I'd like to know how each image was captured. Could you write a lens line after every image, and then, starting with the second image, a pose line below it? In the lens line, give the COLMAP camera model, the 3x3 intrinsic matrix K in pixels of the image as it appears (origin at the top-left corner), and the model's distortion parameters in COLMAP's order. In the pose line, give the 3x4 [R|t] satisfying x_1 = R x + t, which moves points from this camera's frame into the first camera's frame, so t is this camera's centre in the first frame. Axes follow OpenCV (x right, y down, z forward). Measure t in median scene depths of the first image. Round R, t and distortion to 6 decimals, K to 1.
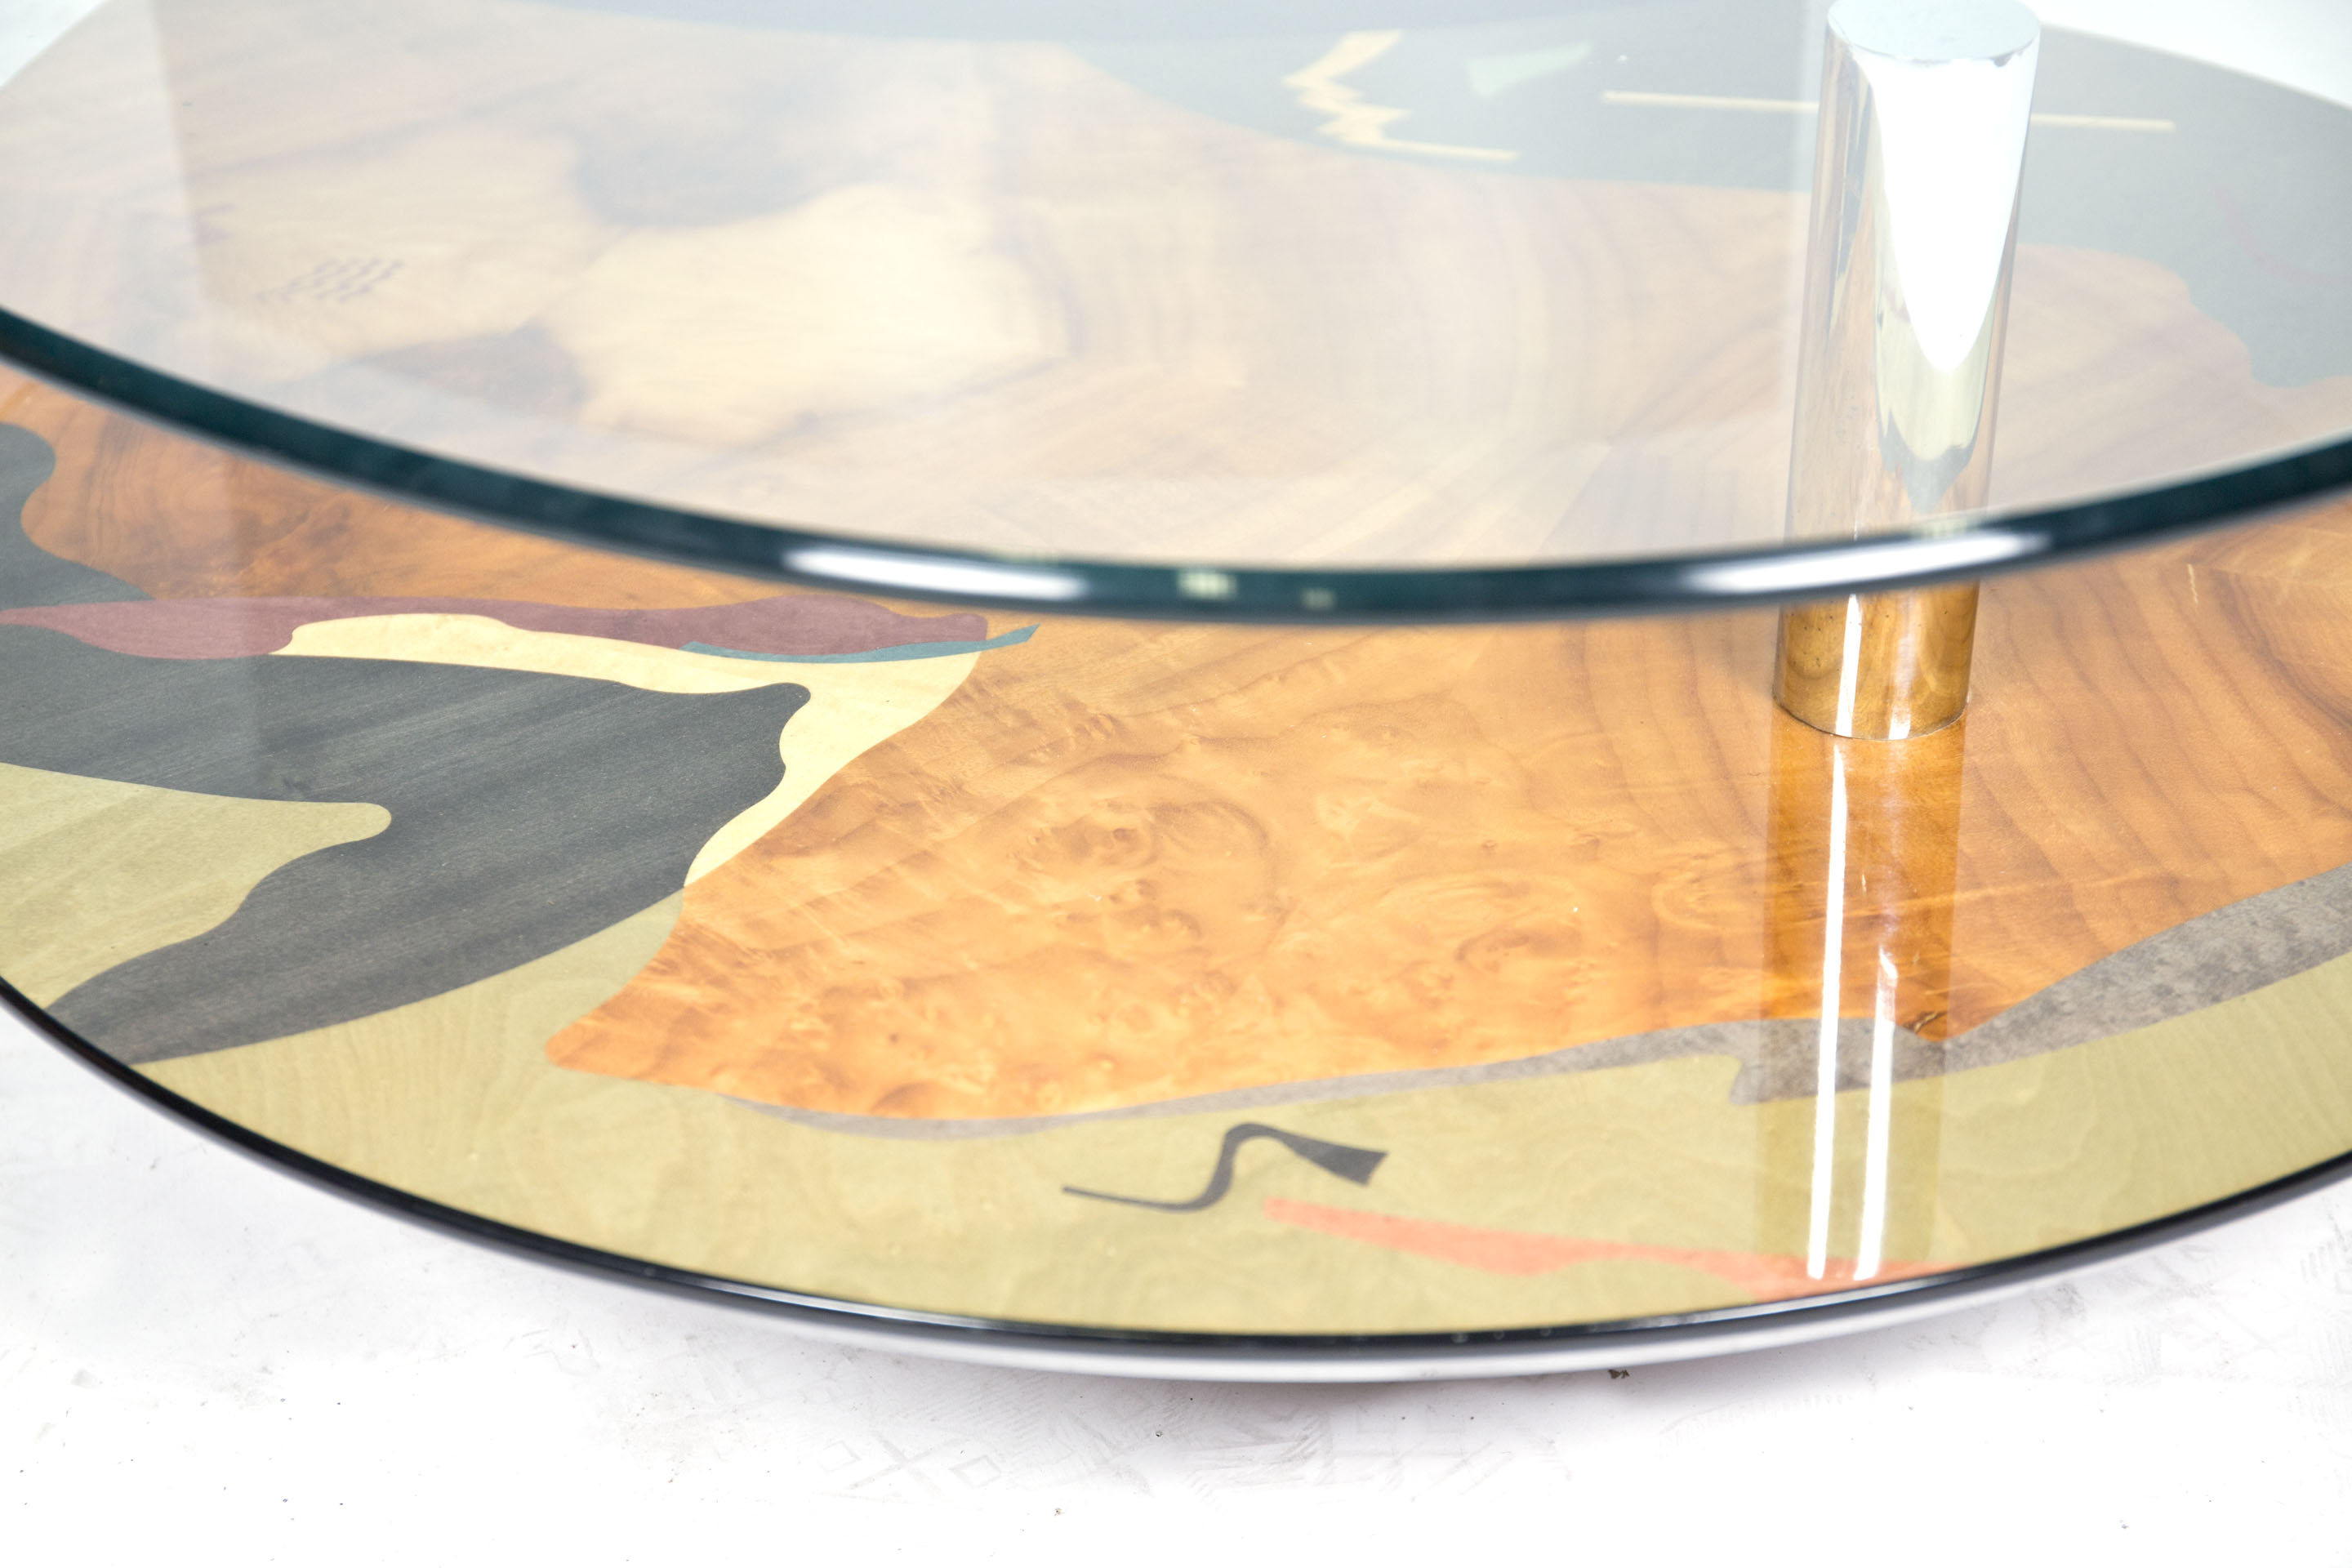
lens RADIAL K [[4444.6, 0, 1202.6], [0, 4444.6, 785.2], [0, 0, 1]] dist [0.097183, 0.244893]
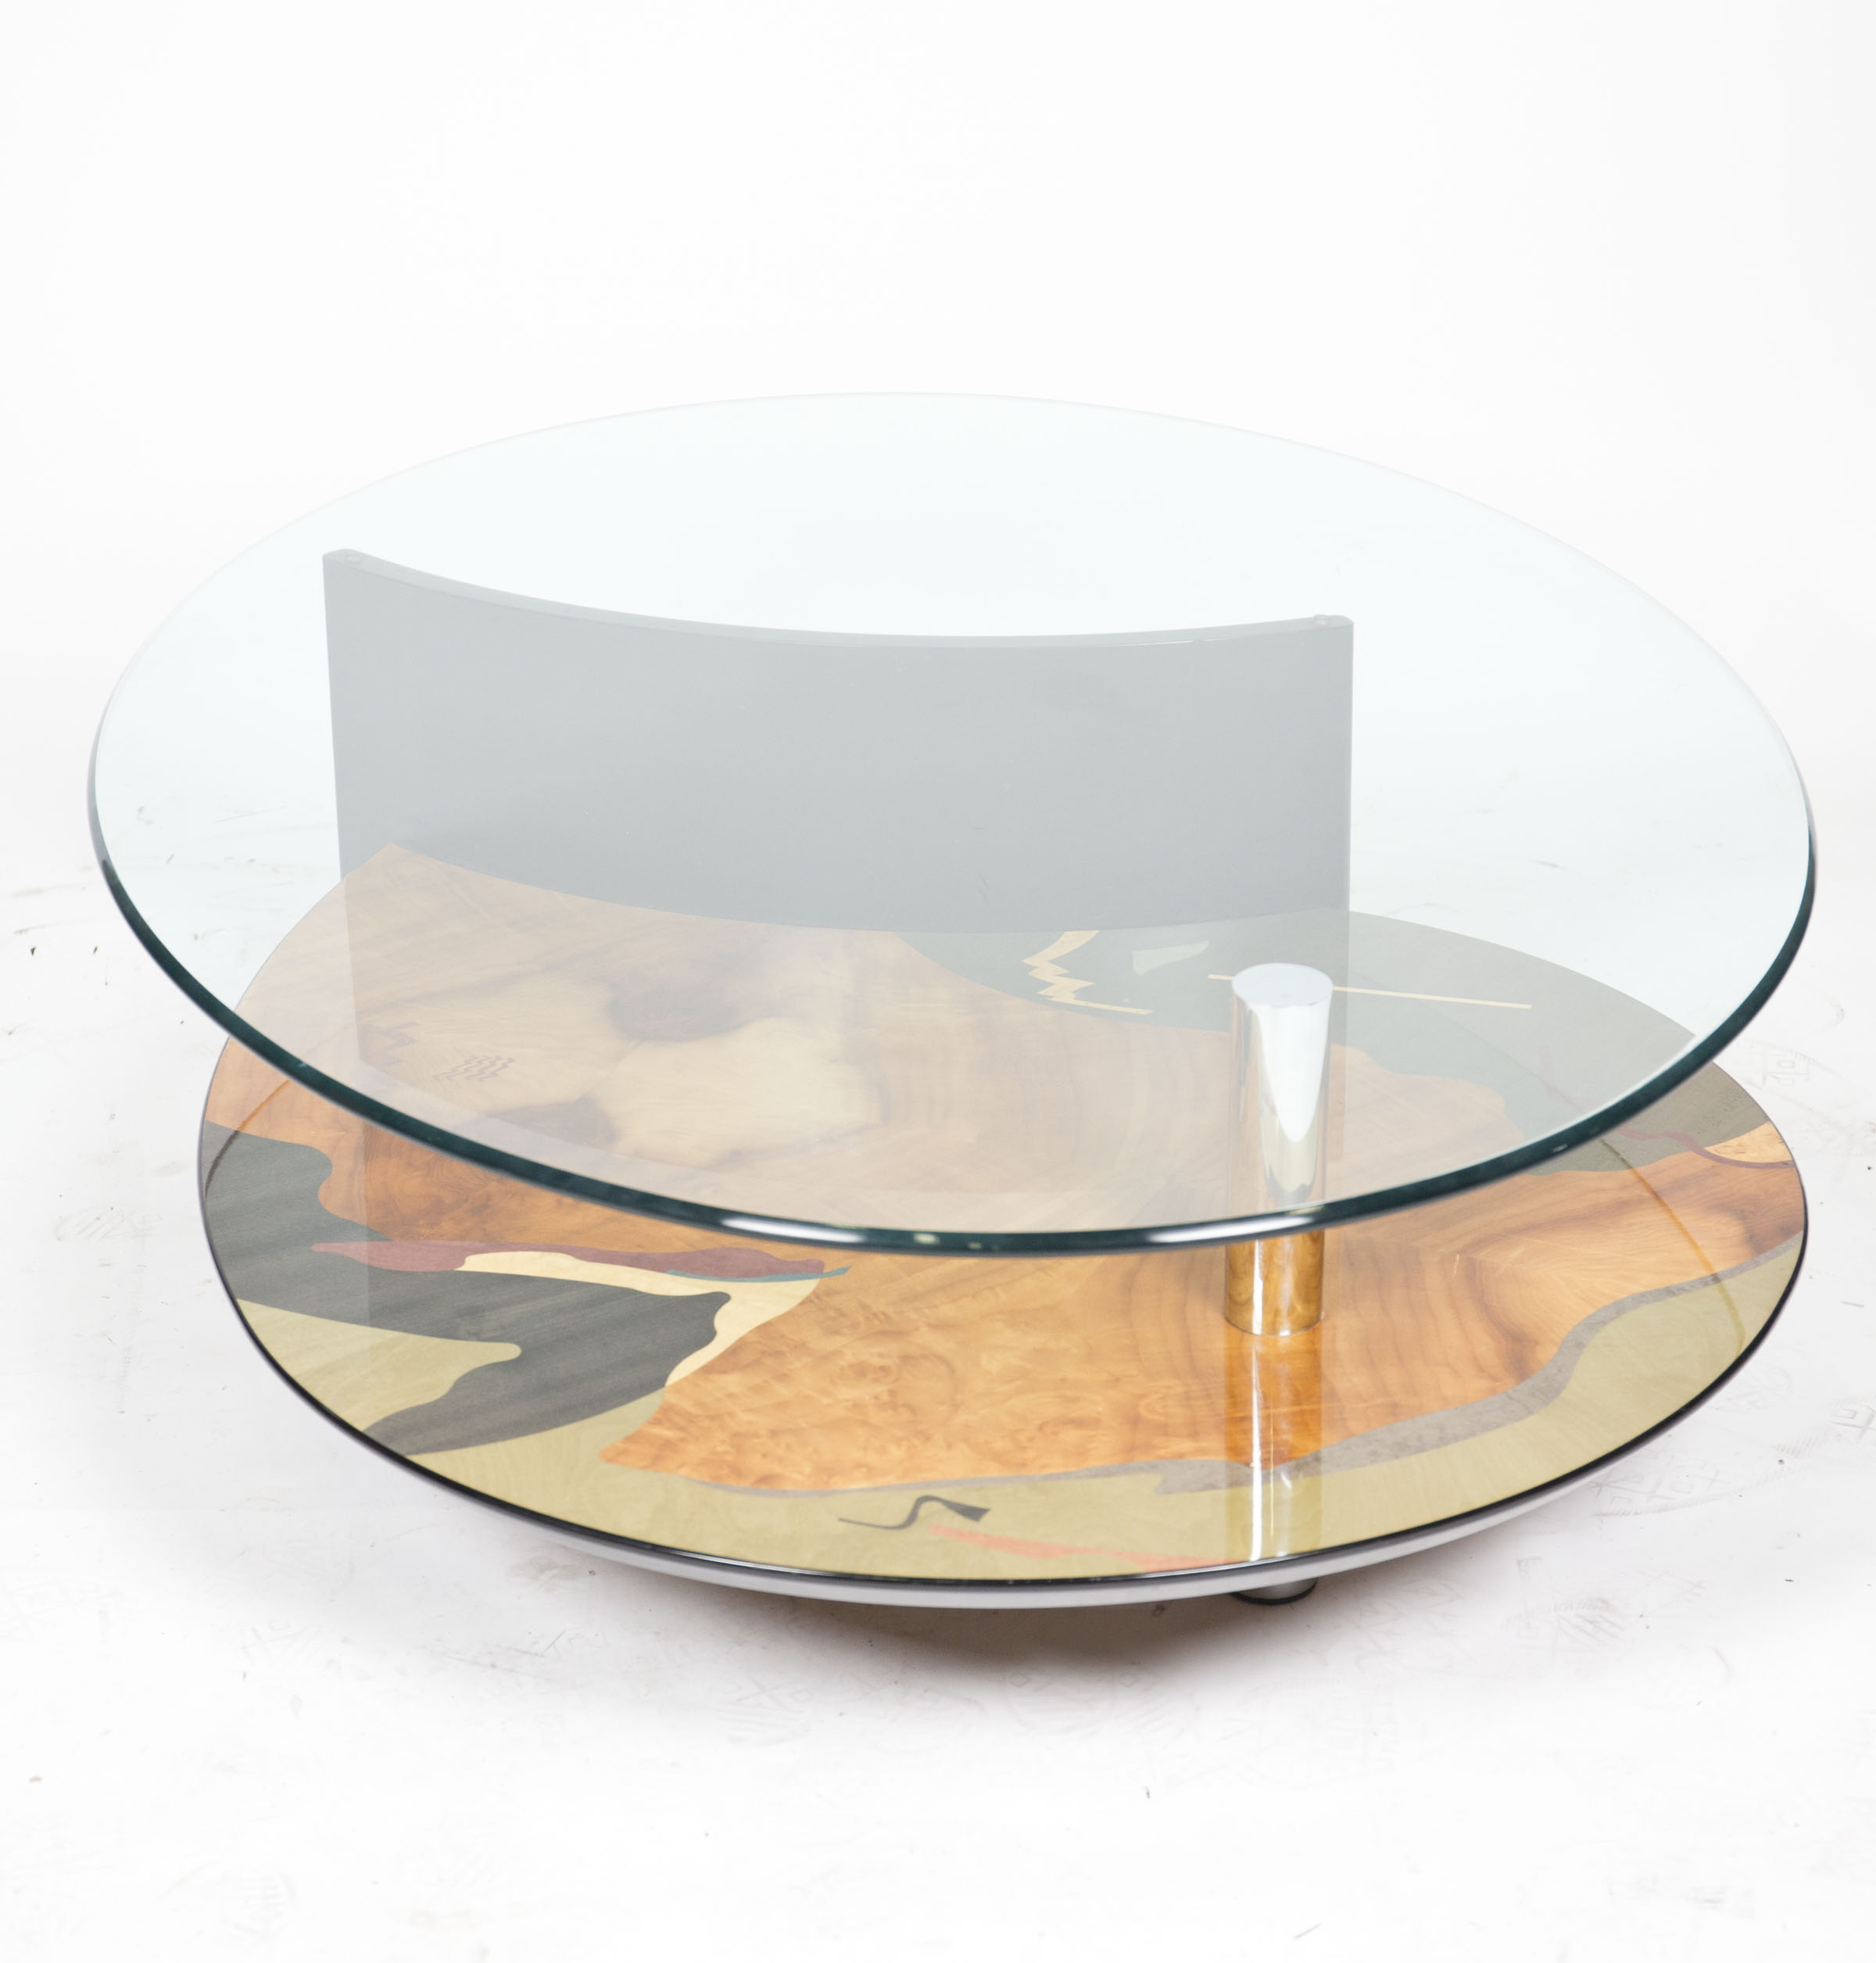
lens RADIAL K [[4612.9, 0, 914.9], [0, 4612.9, 980.1], [0, 0, 1]] dist [0.078020, -0.565950]
pose [[0.998295, 0.027164, -0.051666, 0.100939], [-0.032833, 0.993137, -0.112254, 0.071559], [0.048262, 0.113759, 0.992335, -1.107002]]
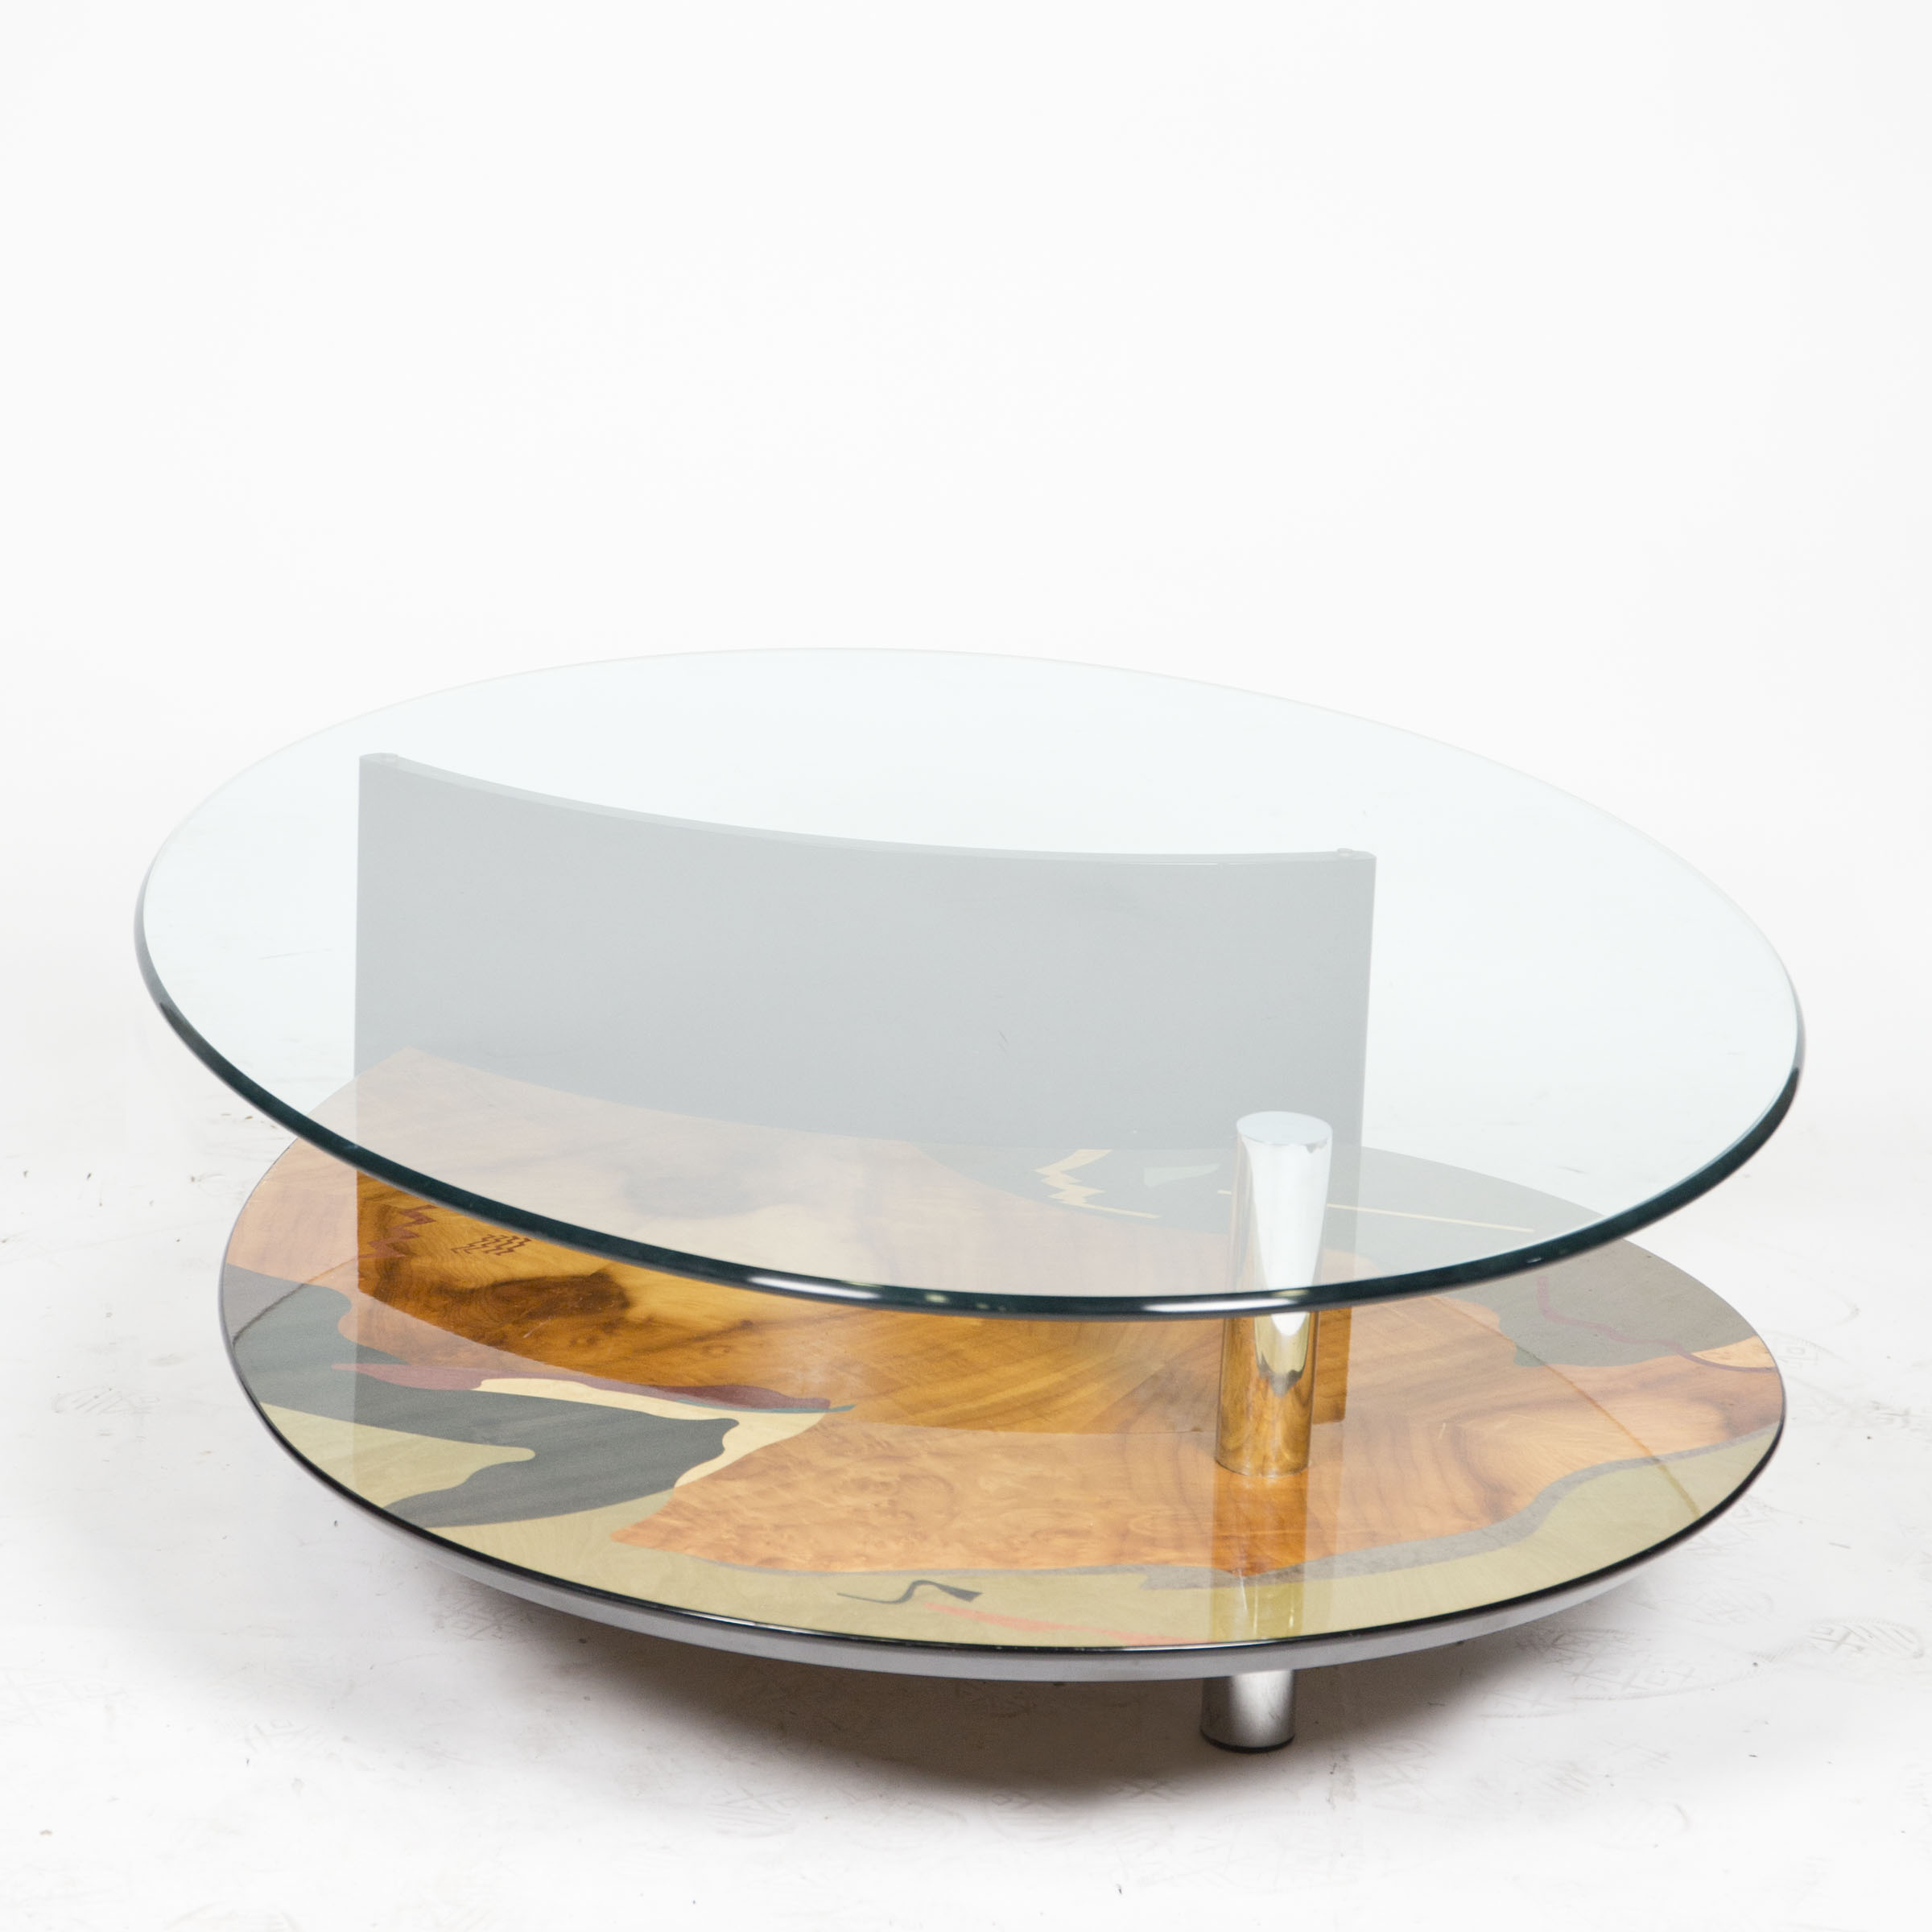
lens RADIAL K [[5379.9, 0, 966.0], [0, 5379.9, 966.0], [0, 0, 1]] dist [-0.015956, -0.121450]
pose [[0.996316, 0.071832, -0.046847, 0.122876], [-0.080522, 0.971529, -0.222817, 0.339732], [0.029508, 0.225769, 0.973734, -1.533873]]
